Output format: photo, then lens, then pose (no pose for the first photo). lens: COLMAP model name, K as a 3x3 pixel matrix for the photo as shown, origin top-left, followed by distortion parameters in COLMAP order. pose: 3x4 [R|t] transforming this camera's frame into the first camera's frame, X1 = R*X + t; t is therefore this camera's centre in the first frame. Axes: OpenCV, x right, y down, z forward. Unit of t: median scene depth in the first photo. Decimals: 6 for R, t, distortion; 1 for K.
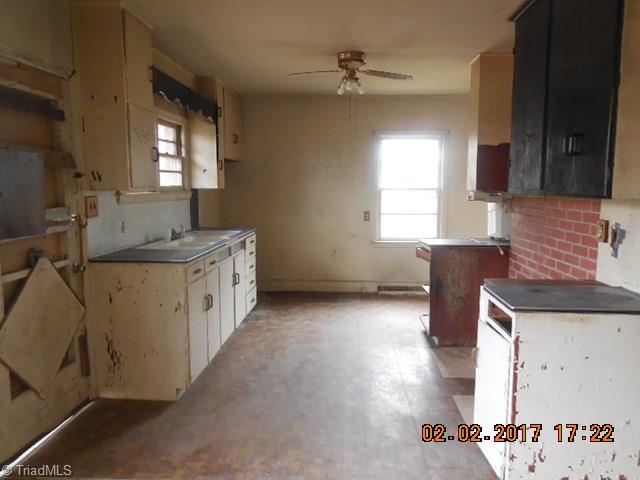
lens RADIAL K [[481.3, 0, 319.3], [0, 481.3, 240.4], [0, 0, 1]] dist [-0.010407, 0.005858]
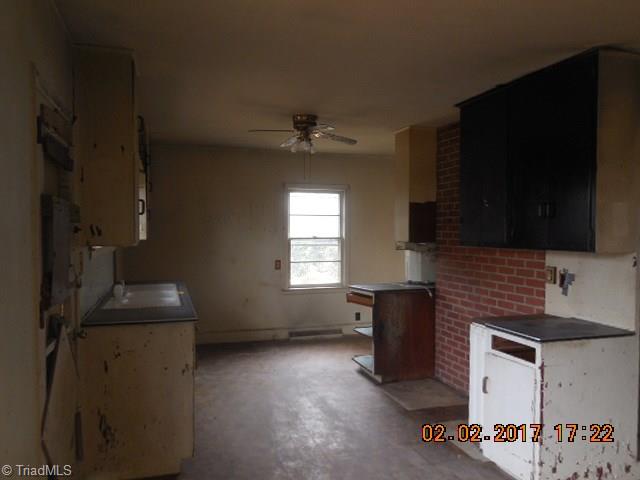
lens RADIAL K [[481.3, 0, 319.7], [0, 481.3, 239.9], [0, 0, 1]] dist [-0.010407, 0.005858]
pose [[0.933458, -0.004255, 0.358662, -0.339166], [0.037742, 0.995544, -0.086418, -0.019155], [-0.356696, 0.094205, 0.929459, 0.005692]]
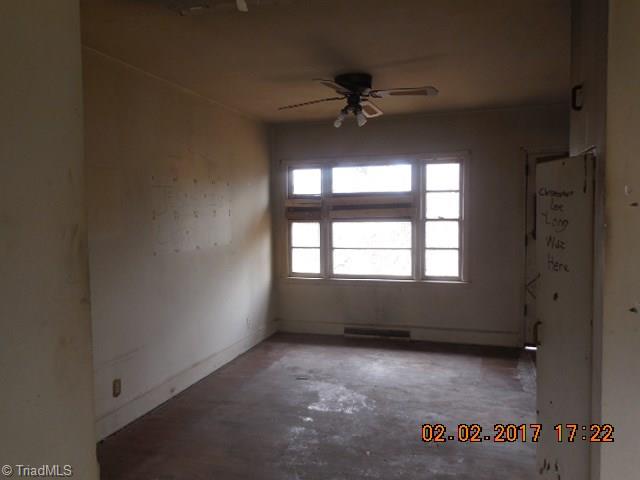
lens RADIAL K [[481.3, 0, 320.0], [0, 481.3, 240.2], [0, 0, 1]] dist [-0.010407, 0.005858]
pose [[0.950538, -0.011207, -0.310405, 0.655804], [-0.008708, 0.997994, -0.062699, -0.023220], [0.310485, 0.062301, 0.948535, 0.217681]]
